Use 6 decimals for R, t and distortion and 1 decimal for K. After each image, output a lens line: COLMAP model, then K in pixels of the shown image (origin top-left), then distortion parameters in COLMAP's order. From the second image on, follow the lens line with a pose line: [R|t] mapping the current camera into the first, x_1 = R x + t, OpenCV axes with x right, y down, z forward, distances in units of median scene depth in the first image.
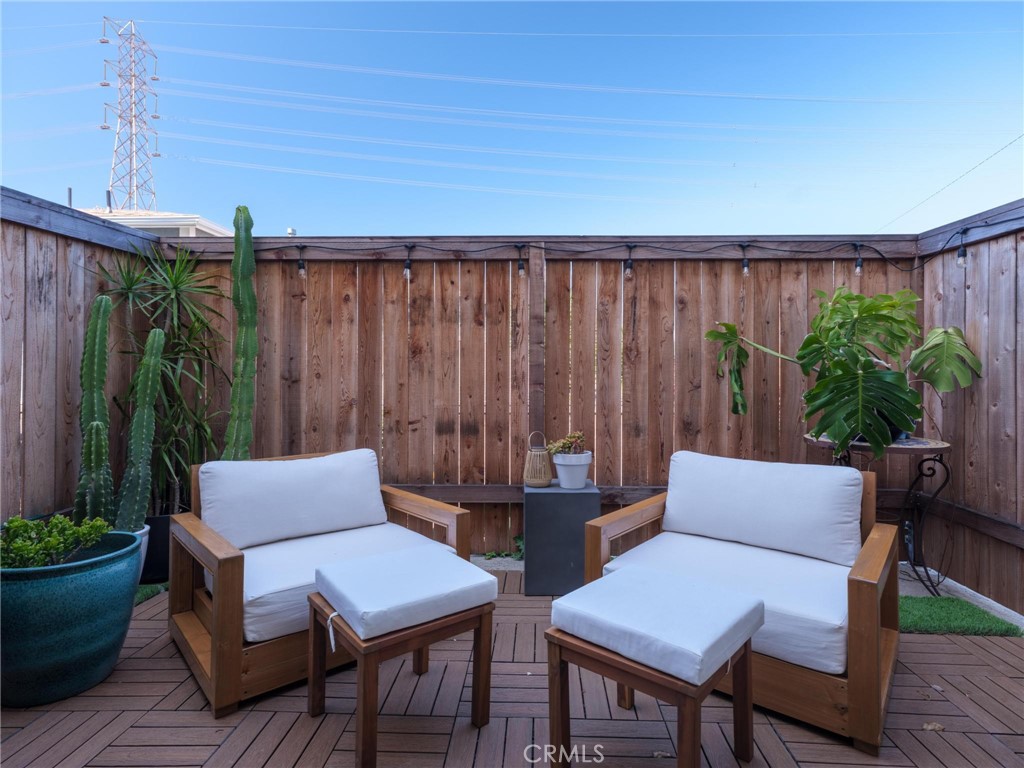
lens RADIAL K [[527.4, 0, 530.3], [0, 527.4, 370.2], [0, 0, 1]] dist [0.010952, 0.000029]
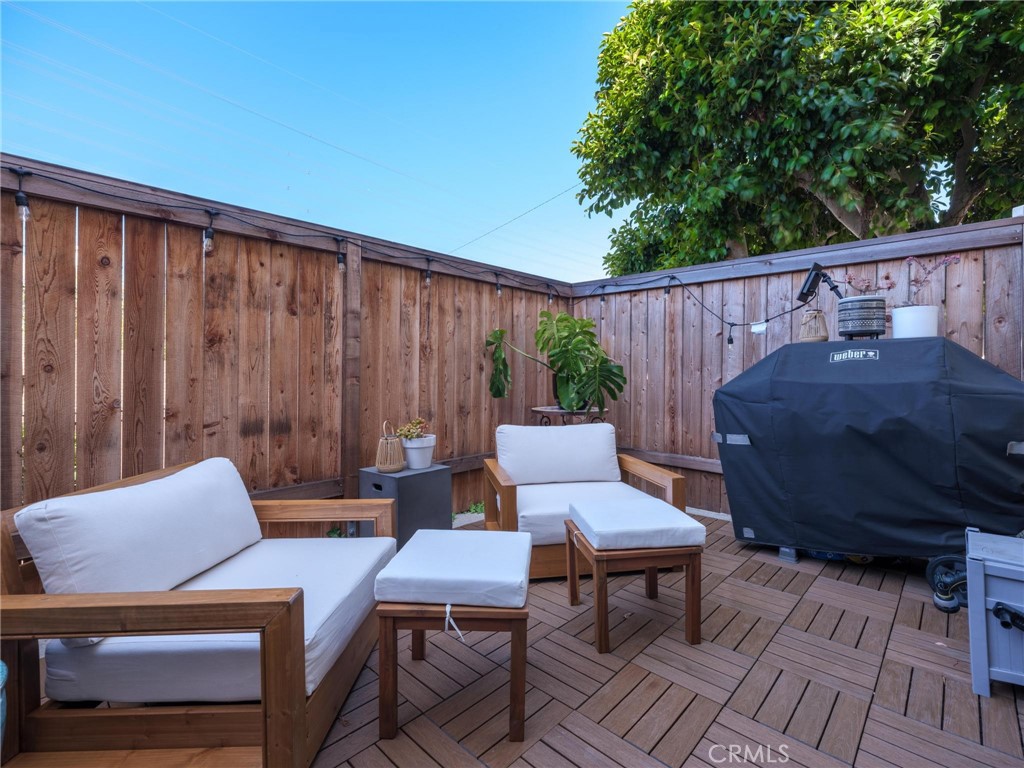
lens RADIAL K [[468.3, 0, 512.9], [0, 468.3, 376.1], [0, 0, 1]] dist [-0.003389, -0.000013]
pose [[0.672160, -0.008194, 0.740361, -0.450426], [0.002712, 0.999959, 0.008605, 0.016788], [-0.740401, -0.003776, 0.672154, 0.155183]]
